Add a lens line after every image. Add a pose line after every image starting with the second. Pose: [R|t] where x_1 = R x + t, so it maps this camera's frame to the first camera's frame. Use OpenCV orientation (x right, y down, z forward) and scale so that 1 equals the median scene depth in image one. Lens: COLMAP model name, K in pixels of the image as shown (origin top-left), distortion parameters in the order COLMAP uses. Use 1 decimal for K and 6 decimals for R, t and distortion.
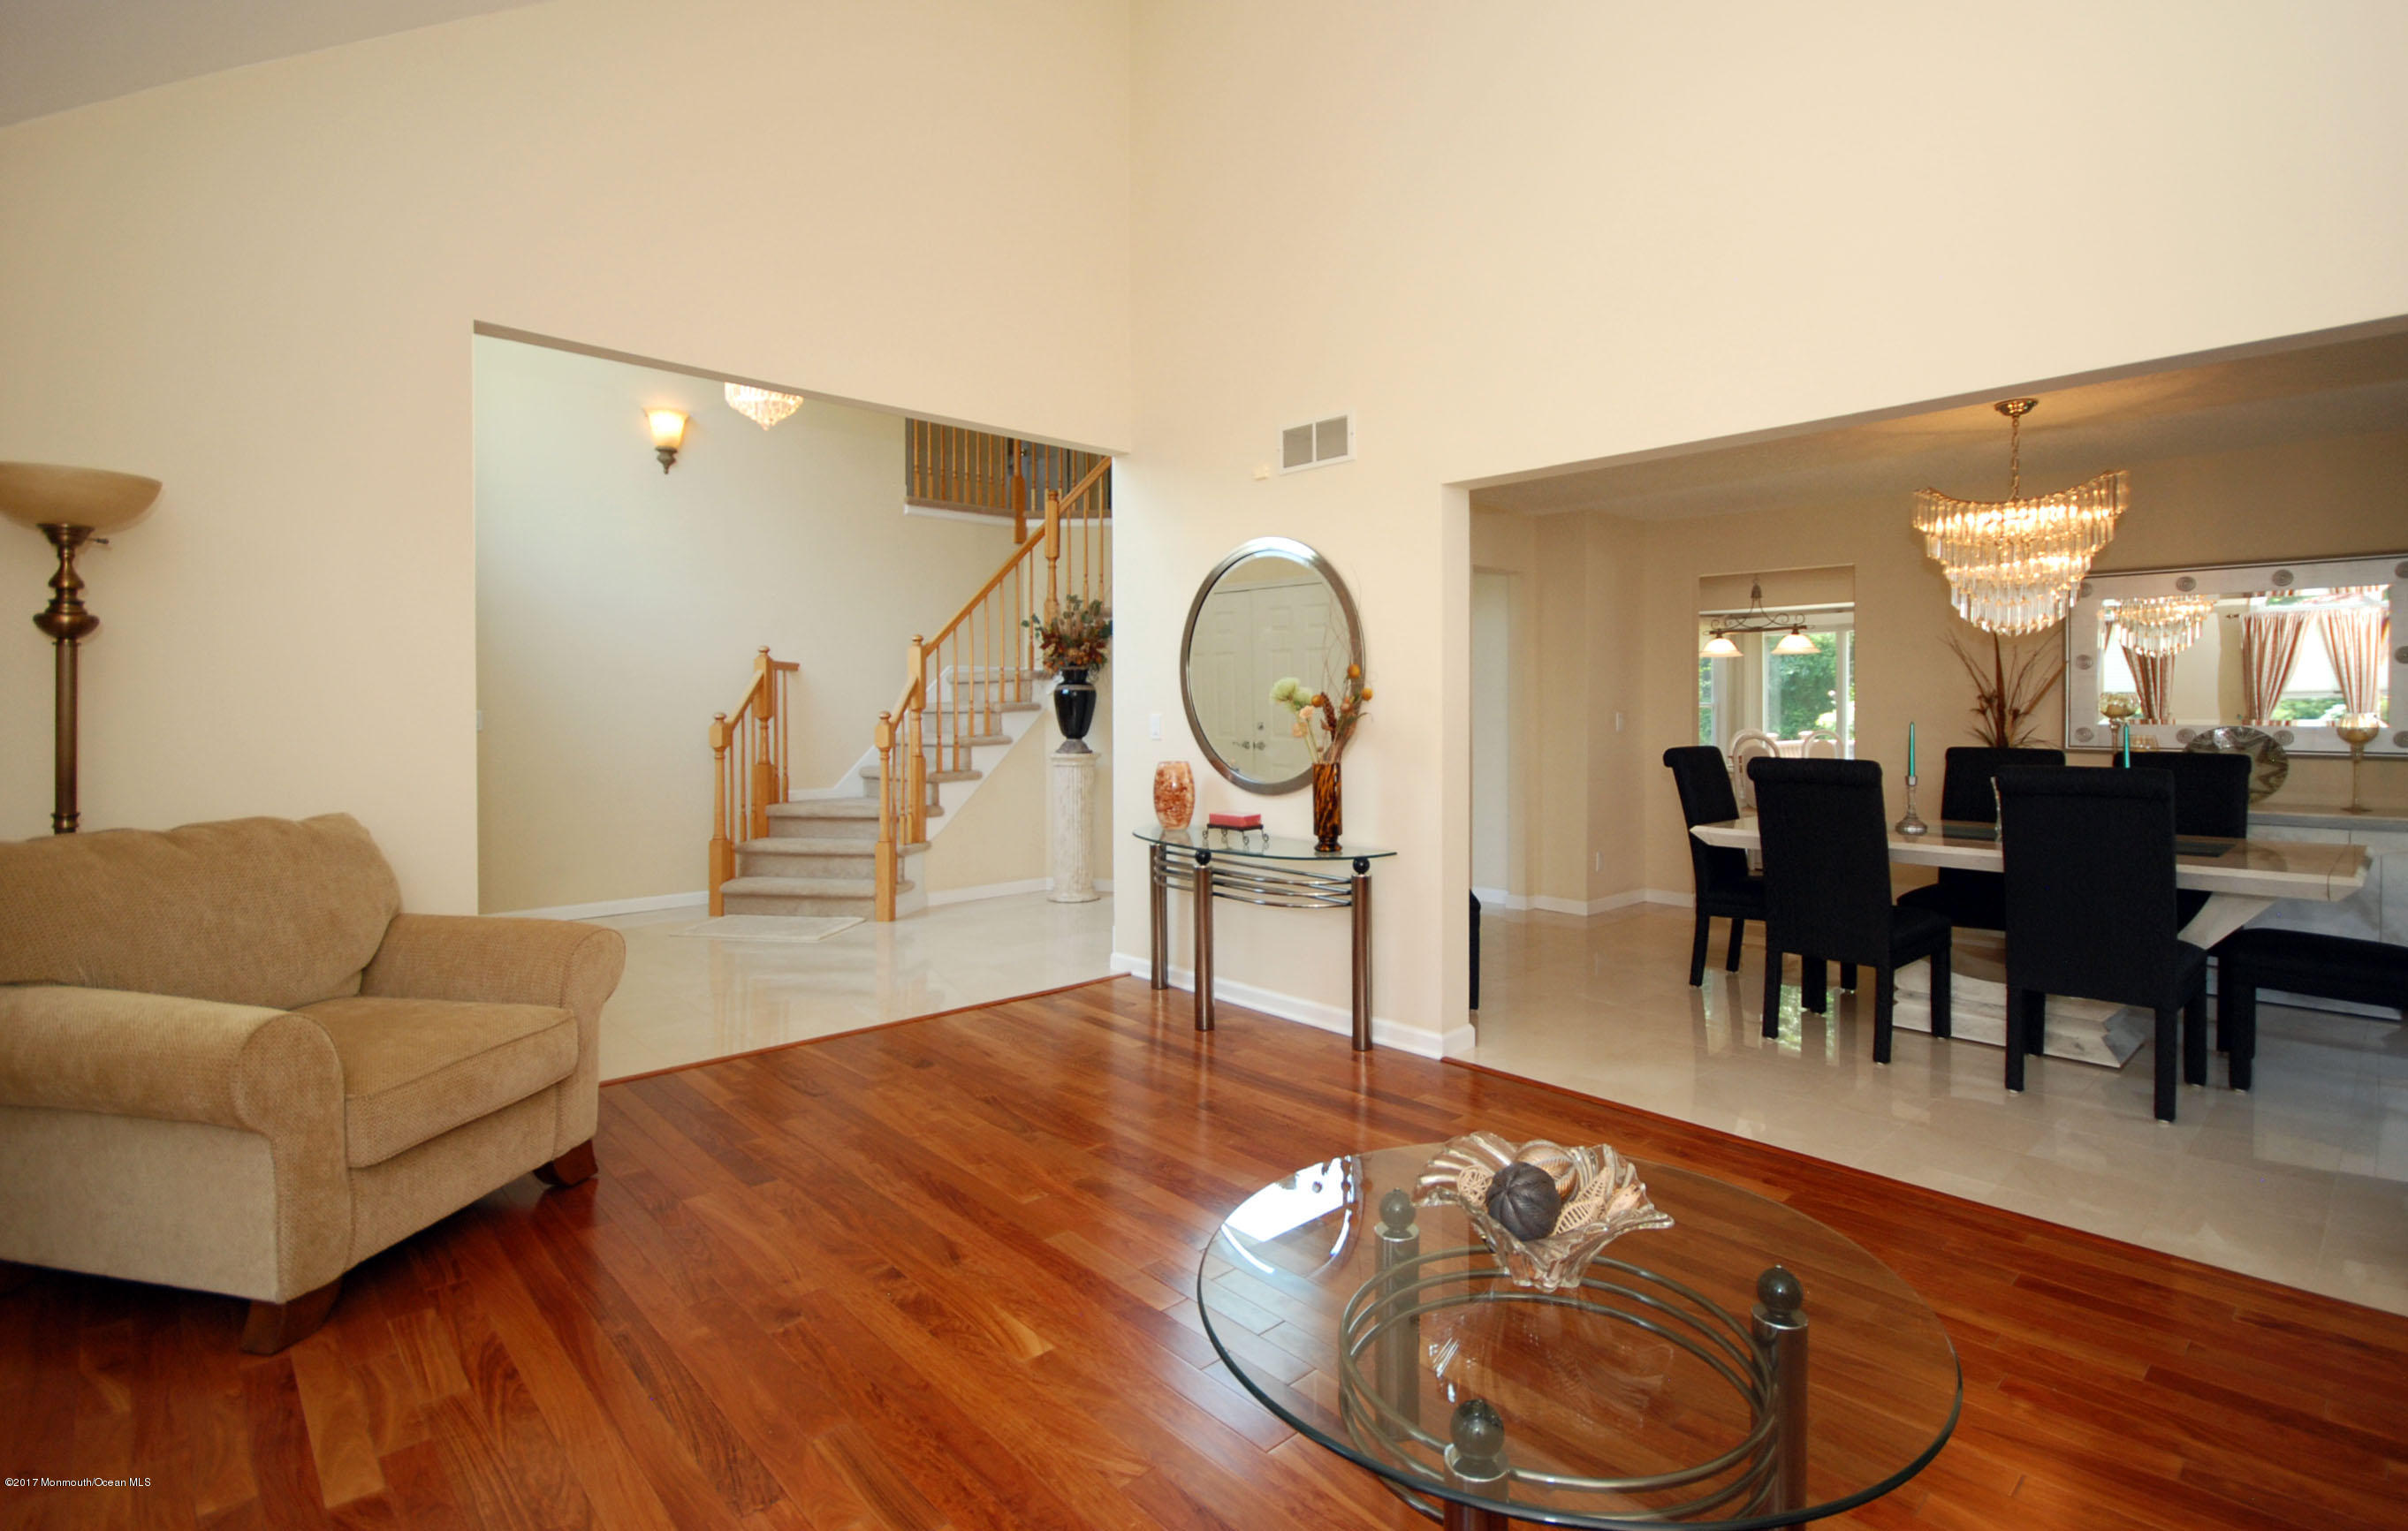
lens RADIAL K [[1087.8, 0, 1255.1], [0, 1087.8, 713.9], [0, 0, 1]] dist [0.002574, -0.000192]
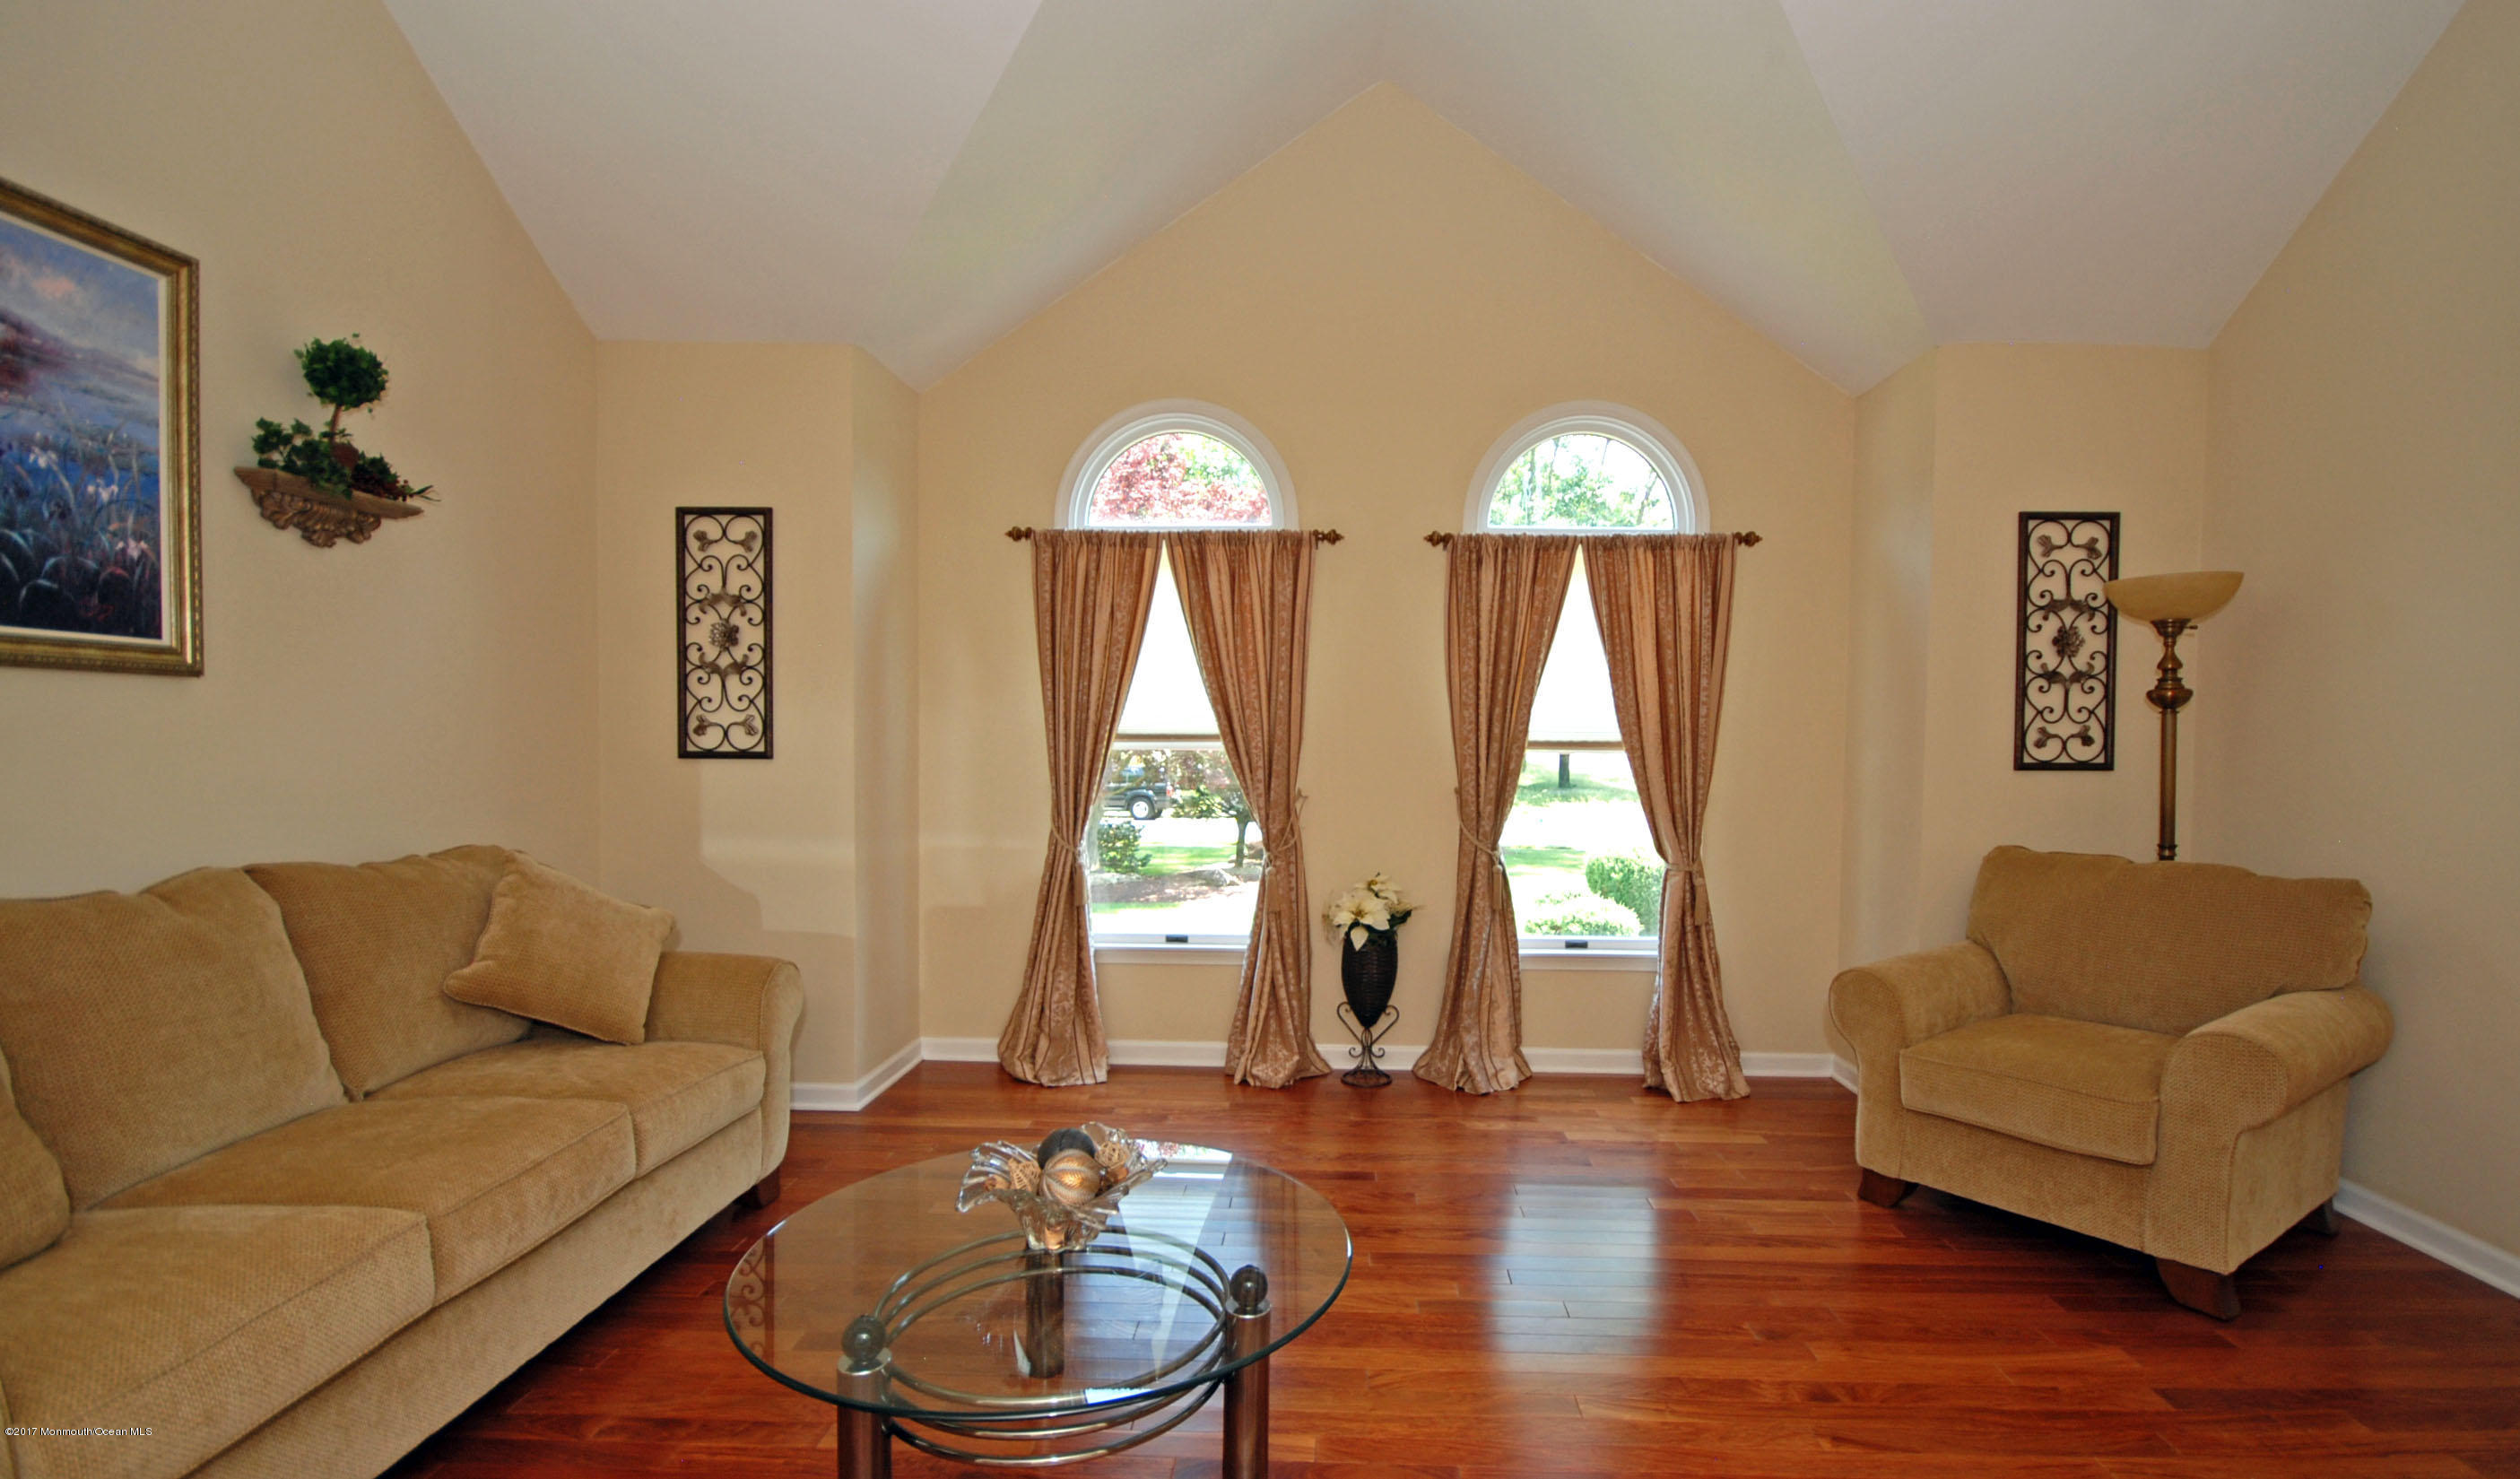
lens RADIAL K [[1172.4, 0, 1295.7], [0, 1172.4, 779.2], [0, 0, 1]] dist [0.001327, -0.007488]
pose [[-0.728233, 0.015112, -0.685163, 0.594623], [-0.010409, 0.999398, 0.033107, -0.020802], [0.685250, 0.031241, -0.727637, 1.297014]]
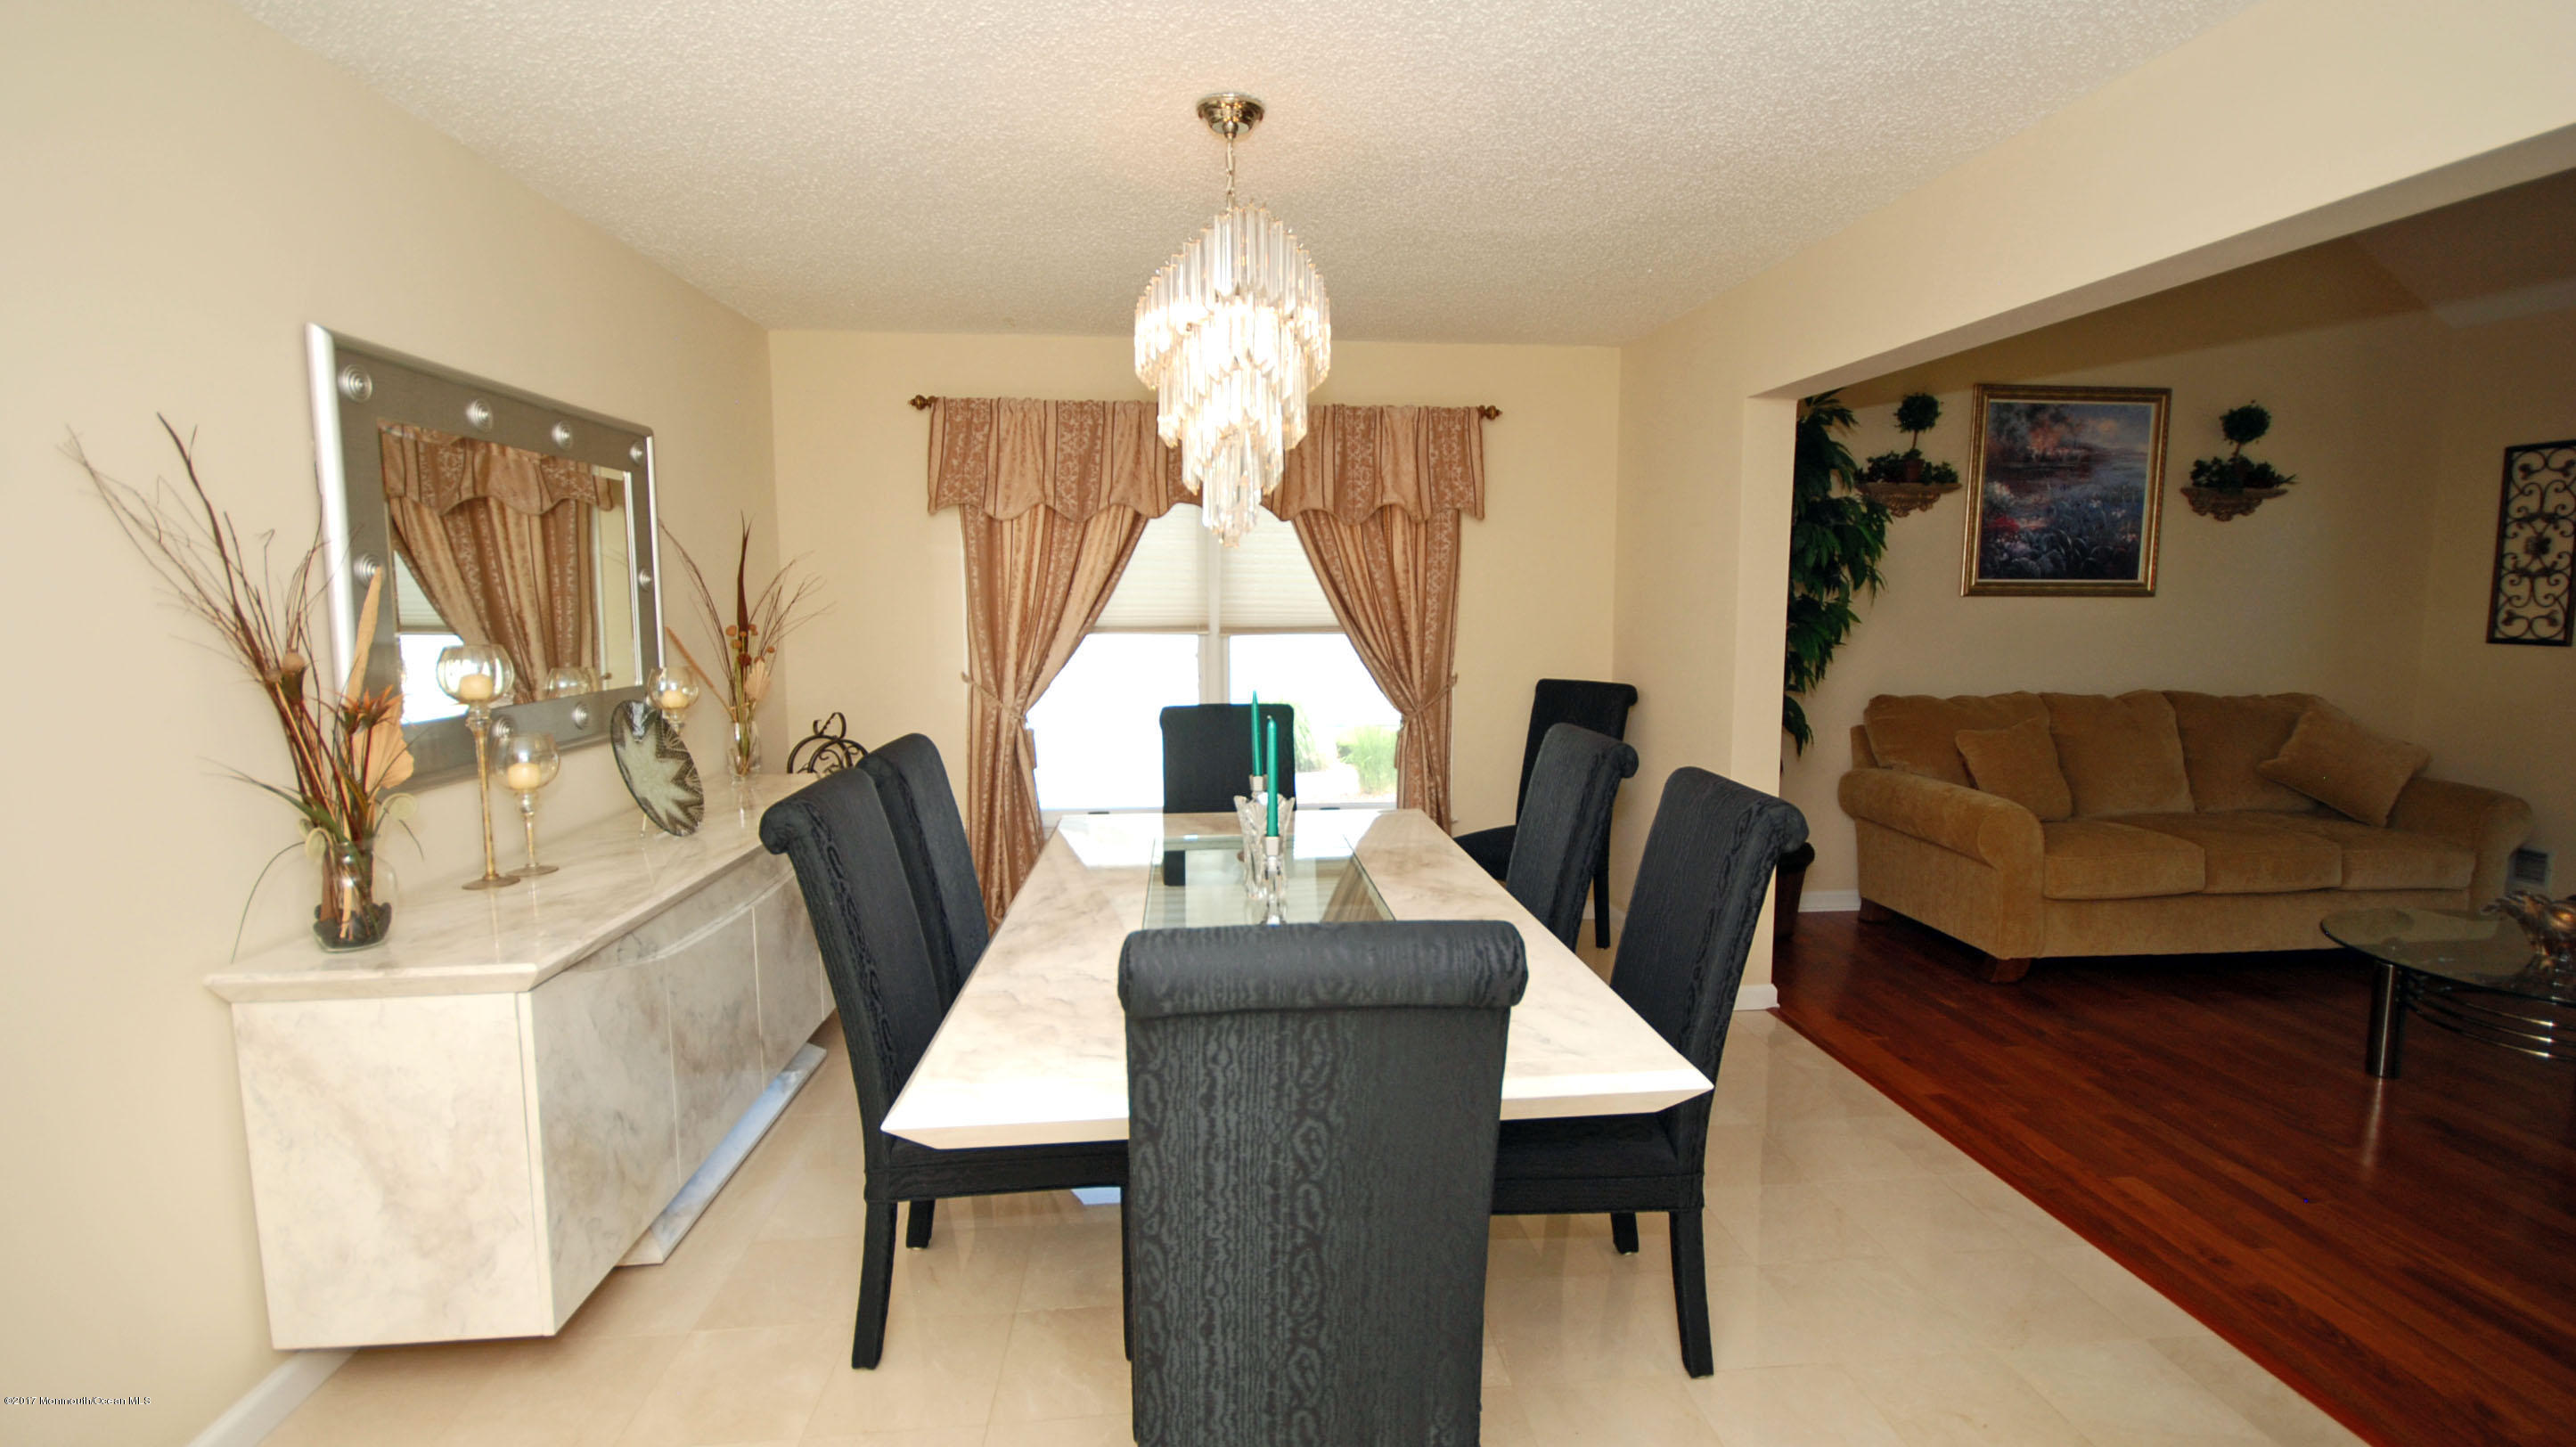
lens RADIAL K [[1136.5, 0, 1295.6], [0, 1136.5, 718.8], [0, 0, 1]] dist [-0.005941, -0.003559]
pose [[-0.775403, -0.069601, 0.627619, 0.498010], [0.003412, 0.993431, 0.114383, -0.085841], [-0.631457, 0.090834, -0.770072, 2.416645]]
